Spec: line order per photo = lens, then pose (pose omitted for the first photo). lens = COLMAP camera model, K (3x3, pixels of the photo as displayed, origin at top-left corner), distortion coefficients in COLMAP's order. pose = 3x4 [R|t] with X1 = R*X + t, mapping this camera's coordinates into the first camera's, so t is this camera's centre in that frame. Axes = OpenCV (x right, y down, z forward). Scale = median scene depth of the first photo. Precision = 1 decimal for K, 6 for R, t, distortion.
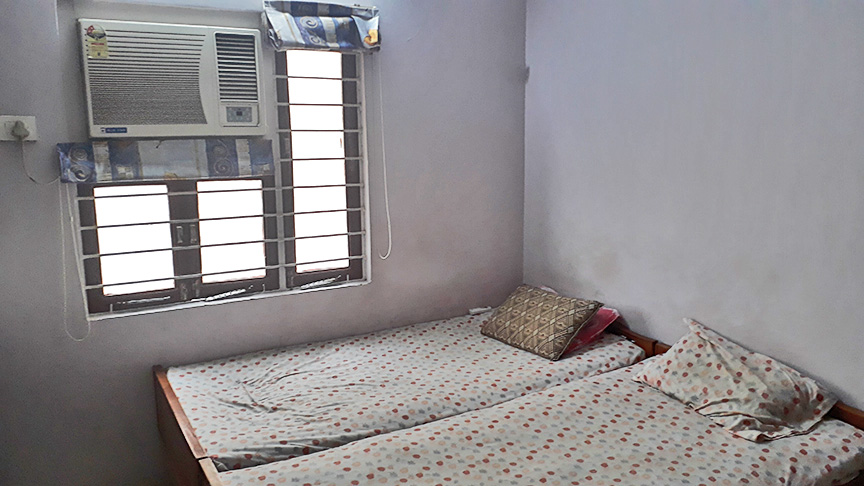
lens RADIAL K [[702.1, 0, 427.6], [0, 702.1, 247.1], [0, 0, 1]] dist [0.087415, -0.144611]
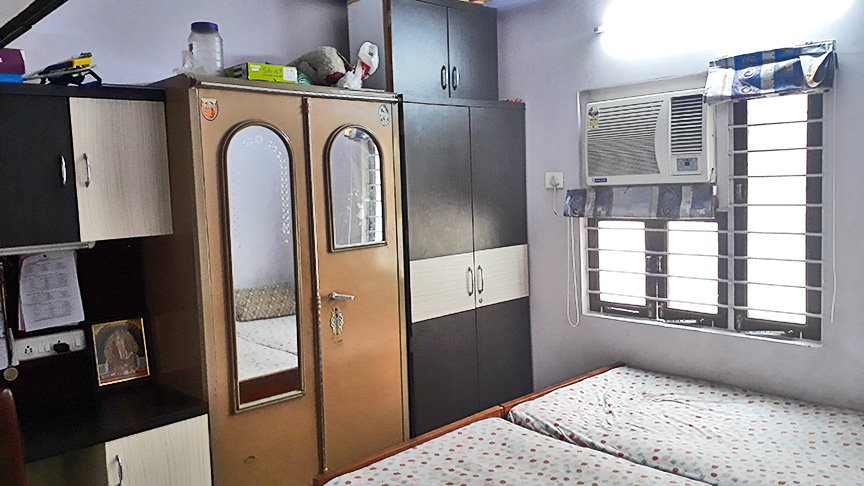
lens RADIAL K [[702.1, 0, 426.2], [0, 702.1, 245.5], [0, 0, 1]] dist [0.087415, -0.144611]
pose [[0.211128, 0.094753, -0.972855, 0.762272], [-0.128431, 0.989351, 0.068488, -0.082547], [0.968984, 0.110485, 0.221049, 0.354930]]
